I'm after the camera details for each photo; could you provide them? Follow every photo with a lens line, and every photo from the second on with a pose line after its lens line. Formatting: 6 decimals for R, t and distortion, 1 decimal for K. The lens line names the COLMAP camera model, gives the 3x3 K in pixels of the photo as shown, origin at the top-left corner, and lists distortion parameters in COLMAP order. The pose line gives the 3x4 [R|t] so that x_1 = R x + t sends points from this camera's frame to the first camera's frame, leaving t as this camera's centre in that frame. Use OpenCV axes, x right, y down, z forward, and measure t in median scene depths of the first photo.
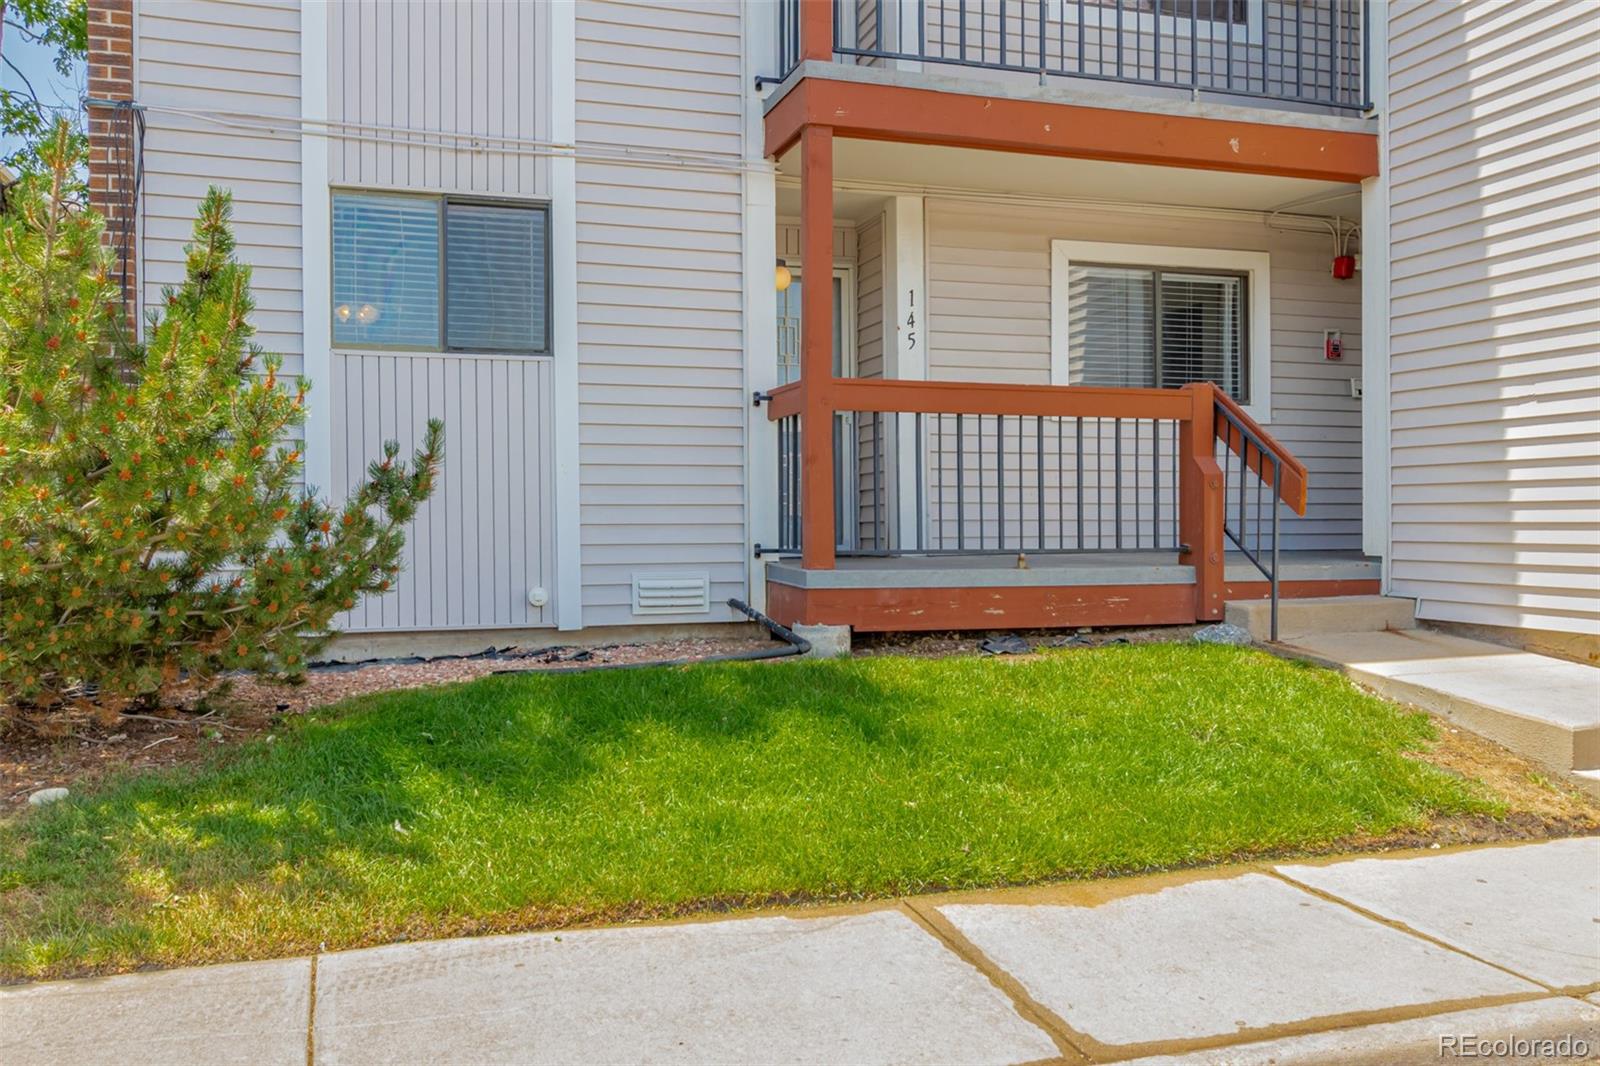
lens RADIAL K [[1296.7, 0, 800.0], [0, 1296.7, 533.0], [0, 0, 1]] dist [-0.000917, -0.000712]
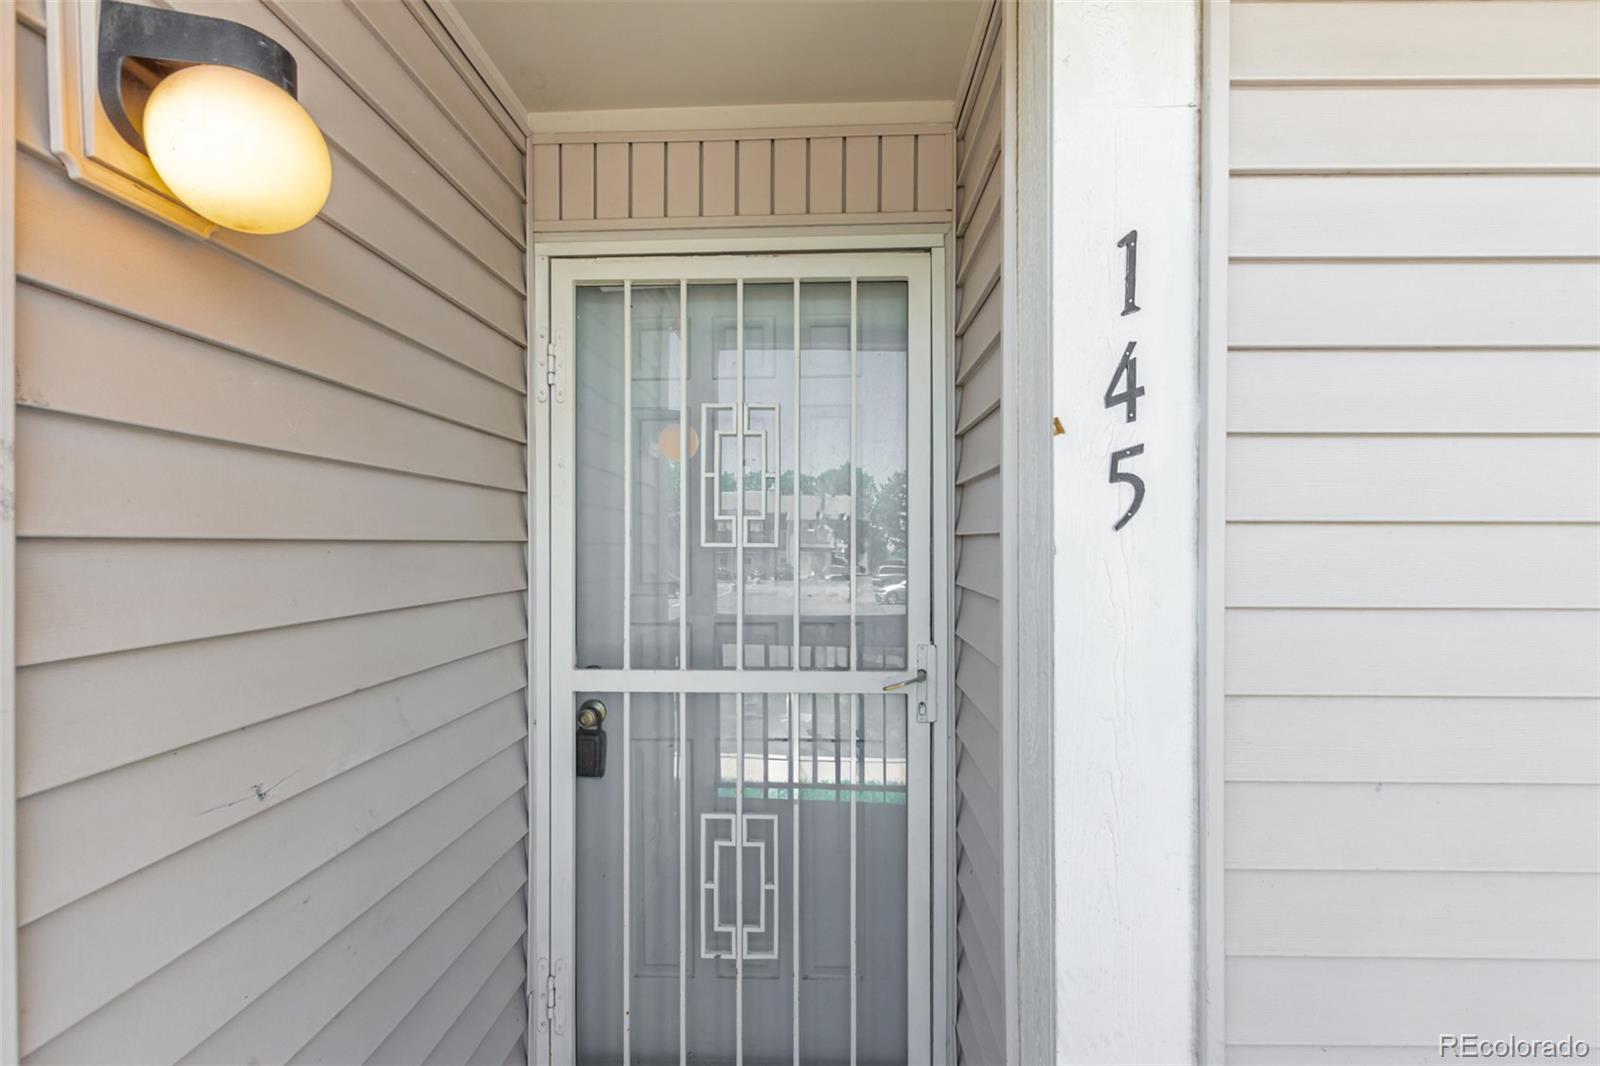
lens RADIAL K [[735.7, 0, 808.5], [0, 735.7, 524.9], [0, 0, 1]] dist [0.002851, 0.000064]
pose [[0.943329, 0.006661, -0.331792, 0.090430], [-0.011117, 0.999872, -0.011534, -0.164001], [0.331673, 0.014569, 0.943282, 1.022968]]
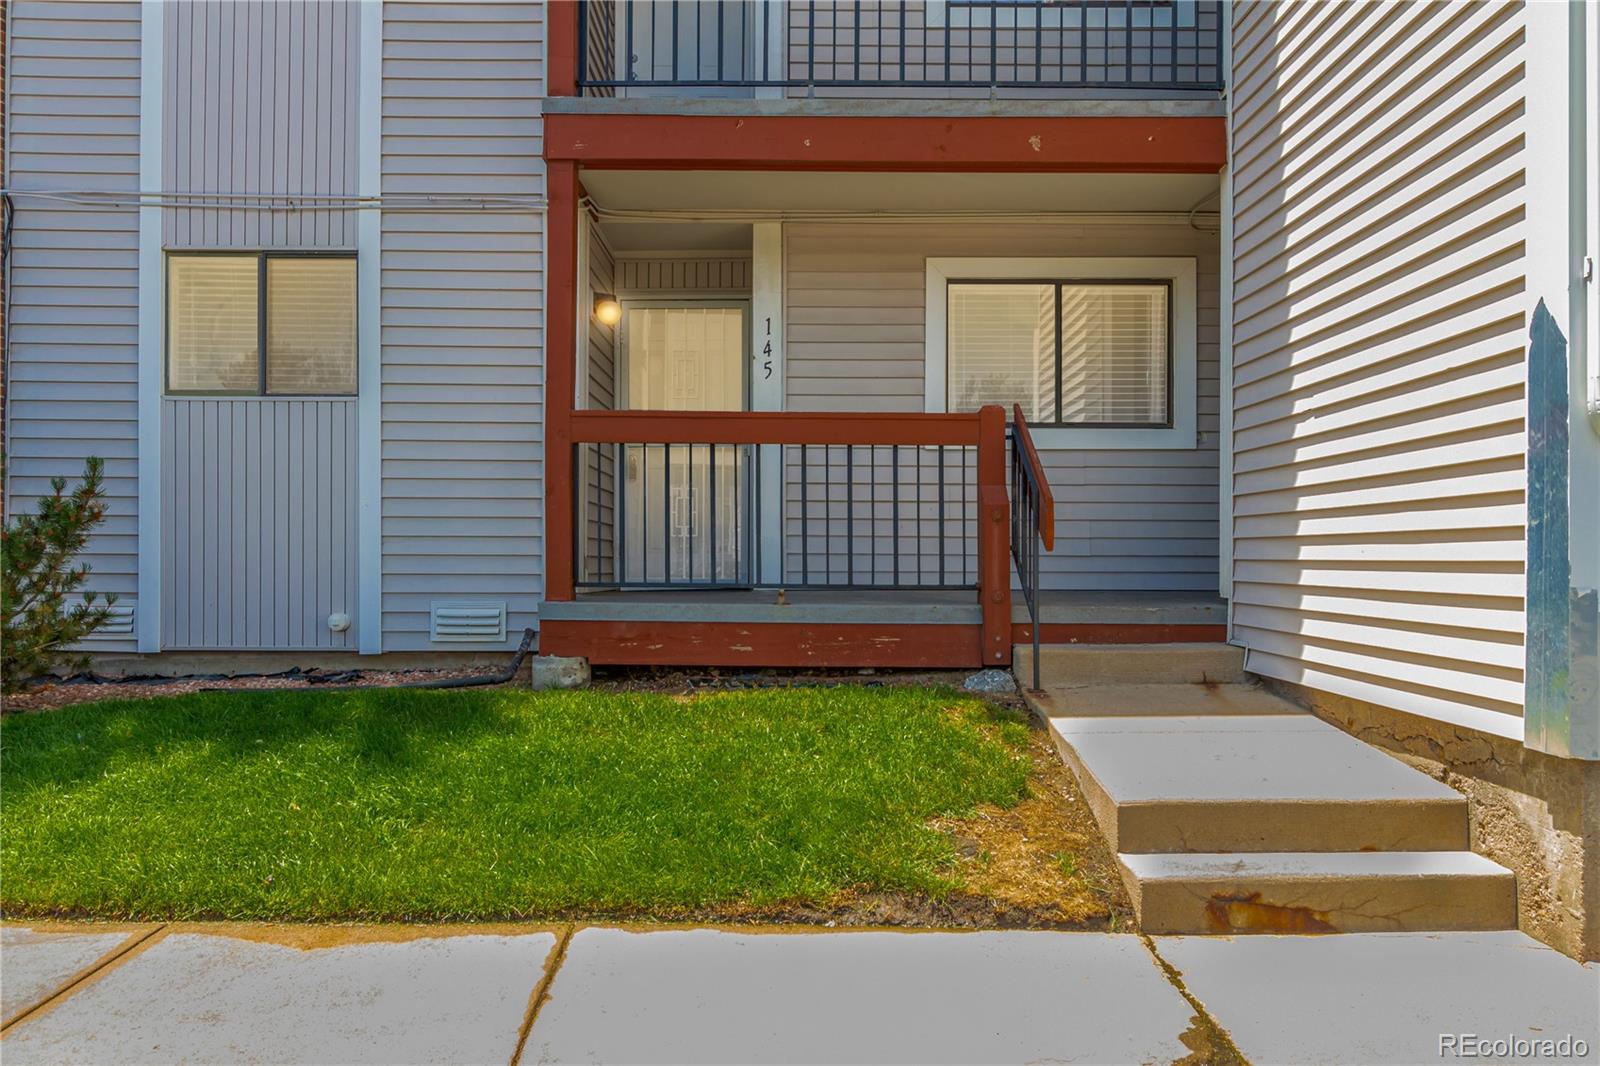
lens RADIAL K [[1279.8, 0, 825.8], [0, 1279.8, 550.4], [0, 0, 1]] dist [-0.003078, 0.013749]
pose [[0.956155, 0.006648, -0.292785, 0.480328], [-0.010804, 0.999863, -0.012580, -0.000659], [0.292661, 0.015192, 0.956095, 0.107409]]
